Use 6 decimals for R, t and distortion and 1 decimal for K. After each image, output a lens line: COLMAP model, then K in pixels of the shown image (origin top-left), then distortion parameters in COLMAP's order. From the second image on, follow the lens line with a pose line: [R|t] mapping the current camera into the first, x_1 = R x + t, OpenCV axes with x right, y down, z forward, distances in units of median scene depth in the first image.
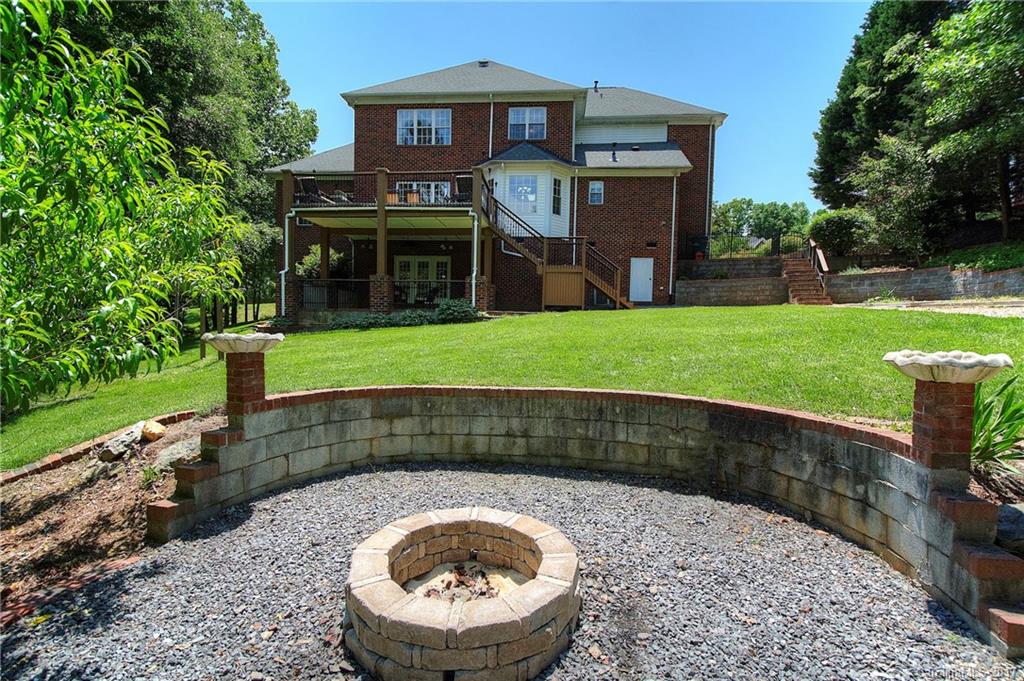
lens RADIAL K [[458.3, 0, 515.0], [0, 458.3, 345.8], [0, 0, 1]] dist [-0.008013, -0.009718]
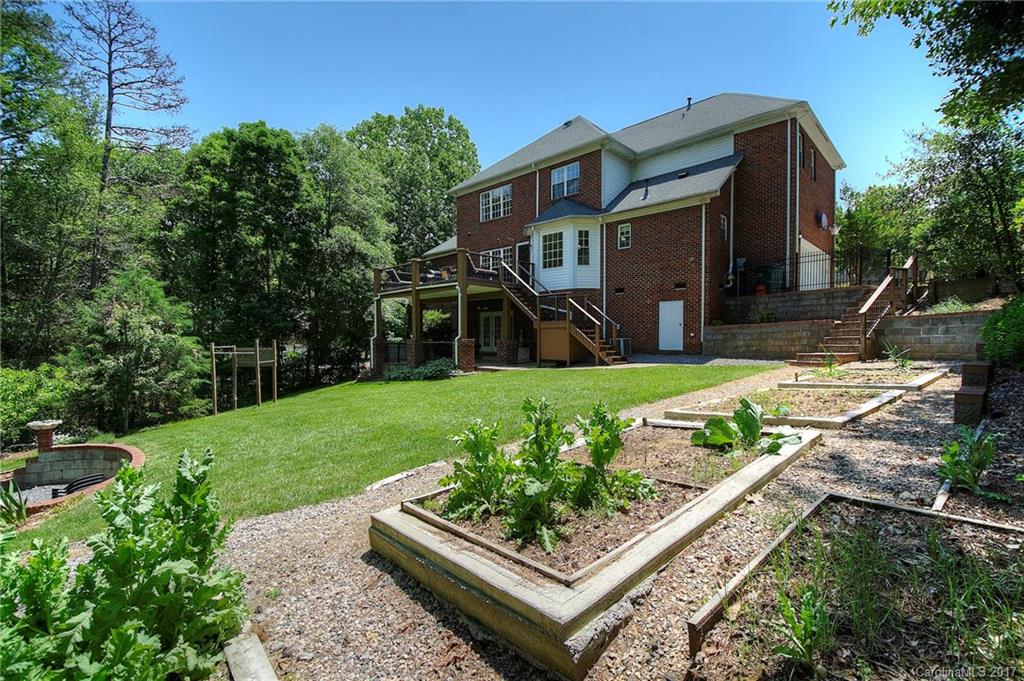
lens RADIAL K [[458.3, 0, 516.9], [0, 458.3, 341.0], [0, 0, 1]] dist [-0.008013, -0.009718]
pose [[0.775918, -0.019001, -0.630548, 0.603837], [-0.007325, 0.999207, -0.039125, -0.078498], [0.630792, 0.034977, 0.775164, 0.130182]]
